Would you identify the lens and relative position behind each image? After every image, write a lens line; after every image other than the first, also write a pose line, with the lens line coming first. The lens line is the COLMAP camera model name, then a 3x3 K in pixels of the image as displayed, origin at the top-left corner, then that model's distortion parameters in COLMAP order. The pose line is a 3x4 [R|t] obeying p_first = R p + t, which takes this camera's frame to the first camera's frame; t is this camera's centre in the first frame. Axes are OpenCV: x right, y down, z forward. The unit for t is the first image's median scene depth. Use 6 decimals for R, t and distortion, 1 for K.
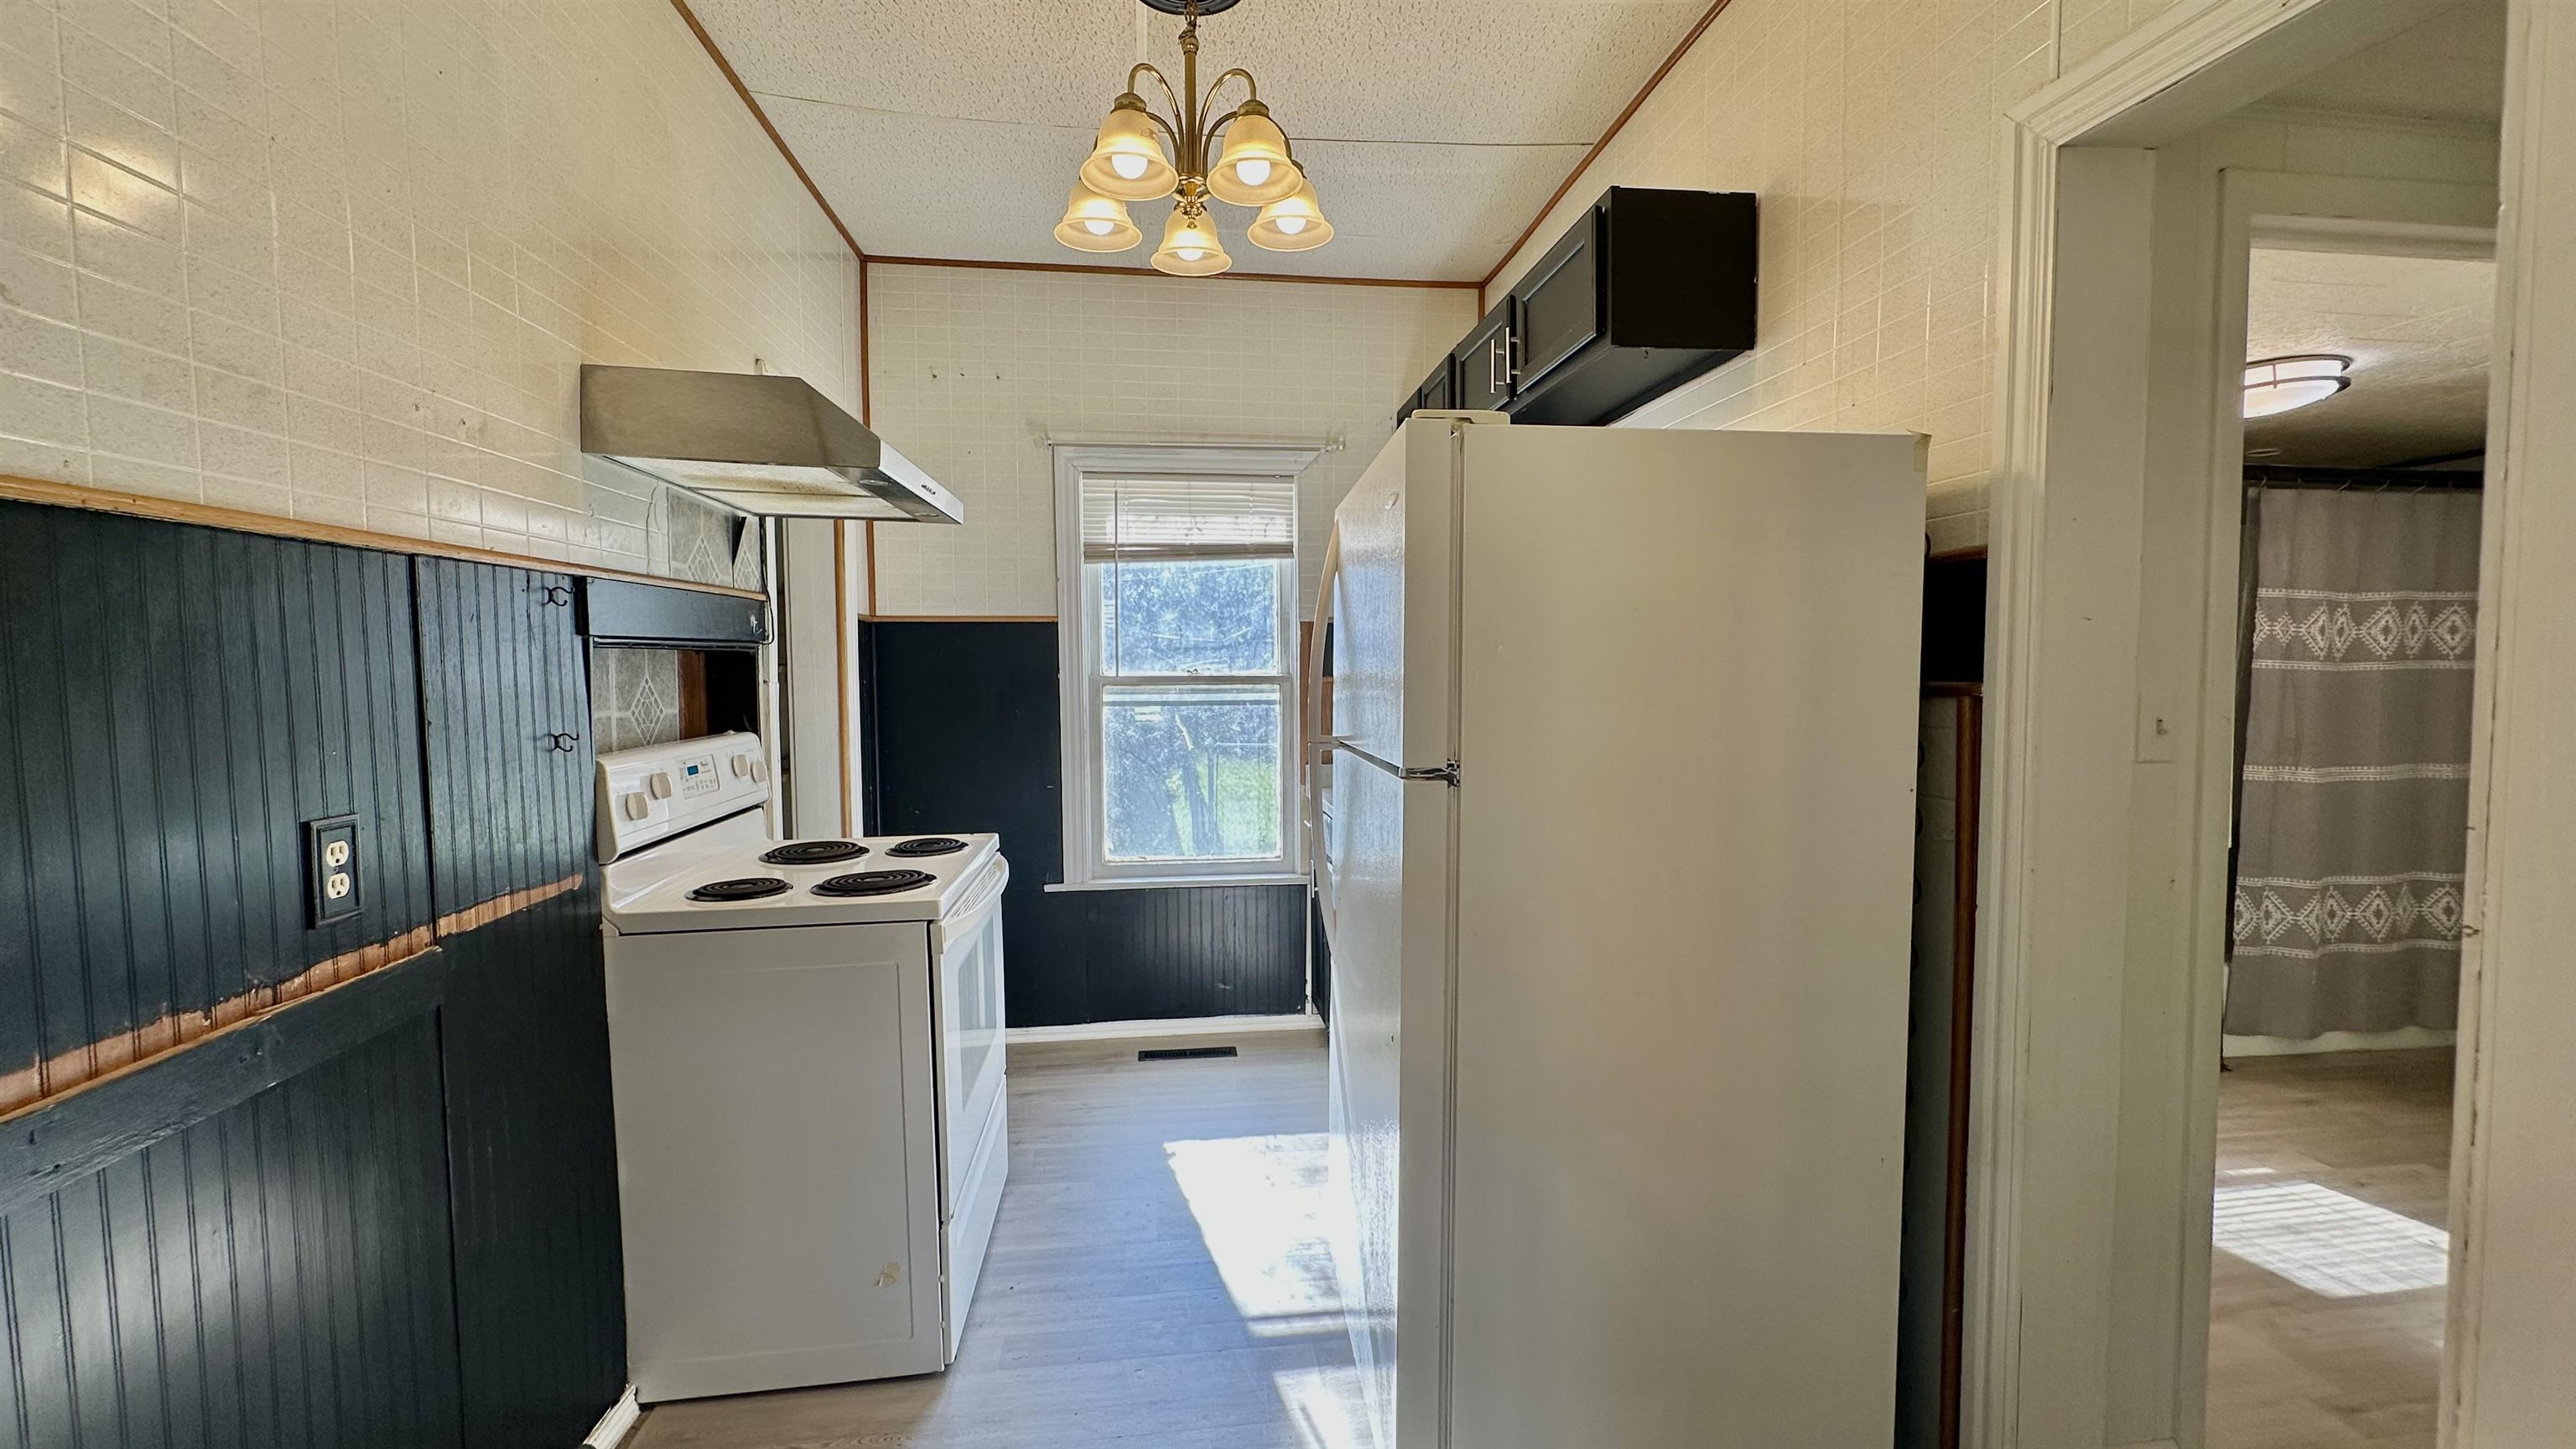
lens RADIAL K [[1024.4, 0, 1286.1], [0, 1024.4, 721.8], [0, 0, 1]] dist [0.000136, -0.000027]
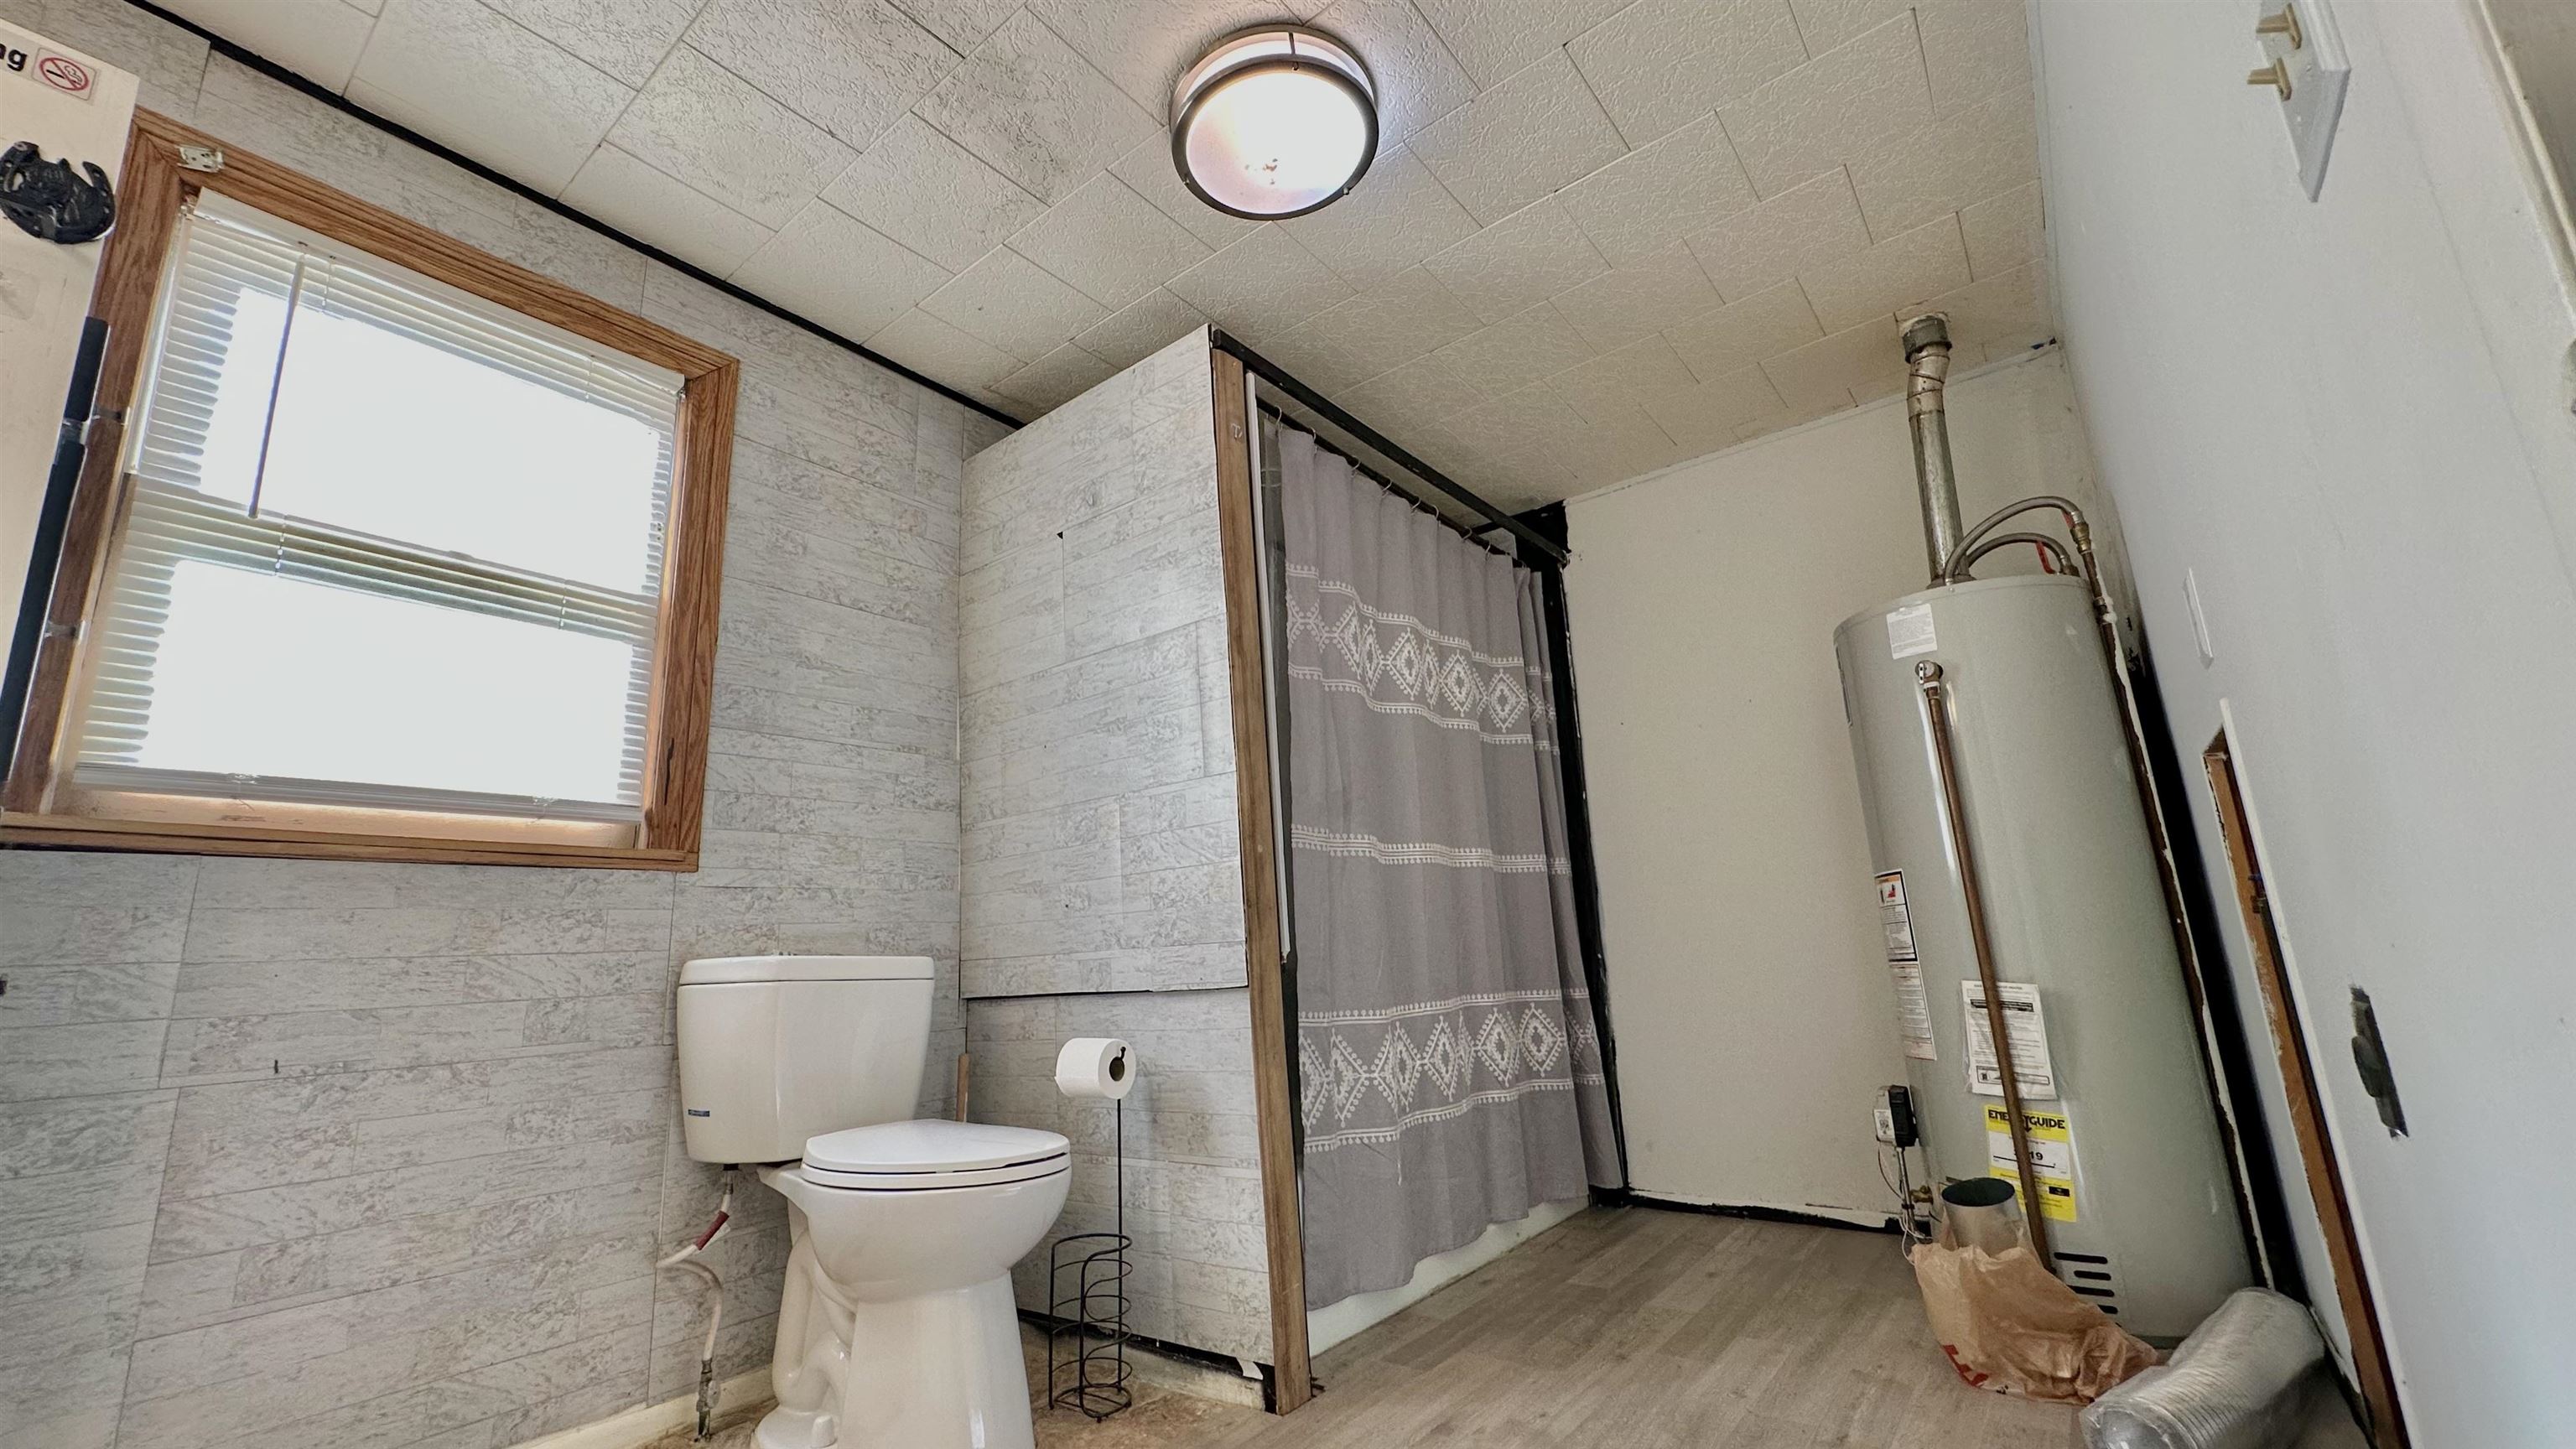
lens RADIAL K [[1029.6, 0, 1288.0], [0, 1029.6, 724.5], [0, 0, 1]] dist [-0.002526, 0.000160]
pose [[0.708985, 0.125371, 0.693990, 0.488039], [0.080666, 0.963195, -0.256413, 0.142406], [-0.700595, 0.237774, 0.672778, 0.562263]]
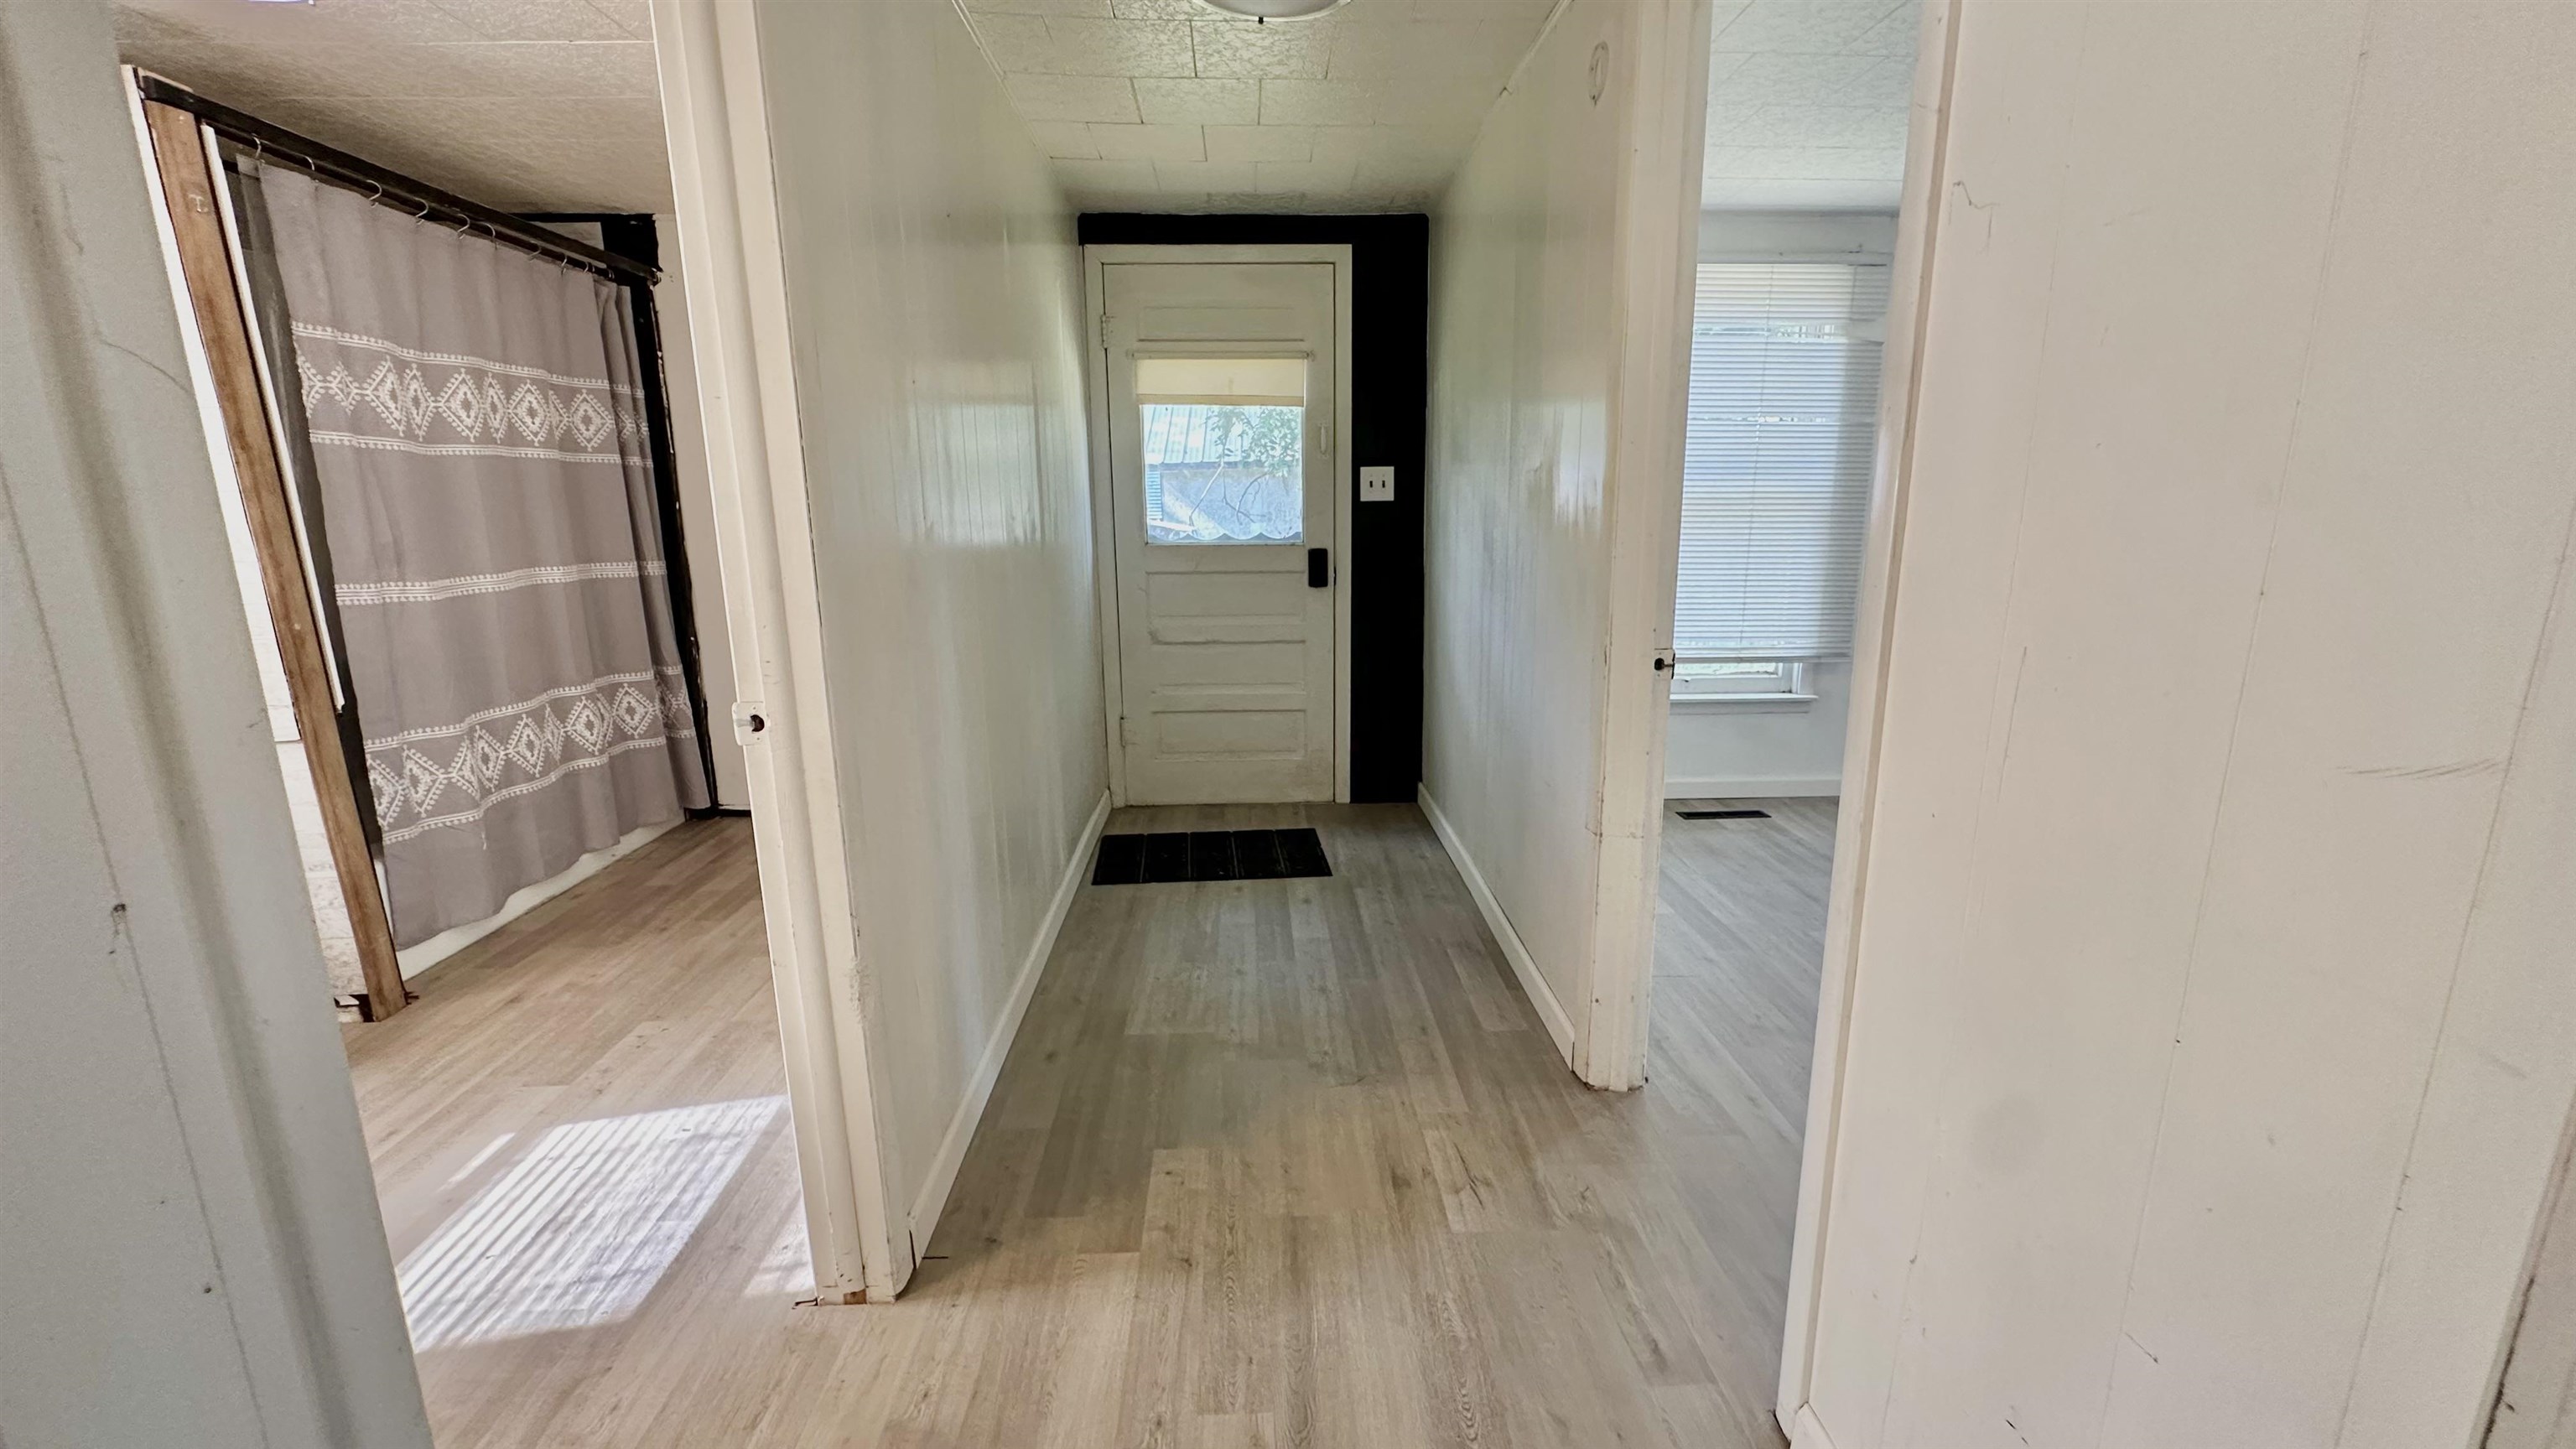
lens RADIAL K [[1024.4, 0, 1286.1], [0, 1024.4, 721.8], [0, 0, 1]] dist [0.000136, -0.000027]
pose [[0.081139, -0.209268, 0.974486, 0.281349], [0.055734, 0.977133, 0.205196, 0.026001], [-0.995143, 0.037662, 0.090947, 0.288181]]
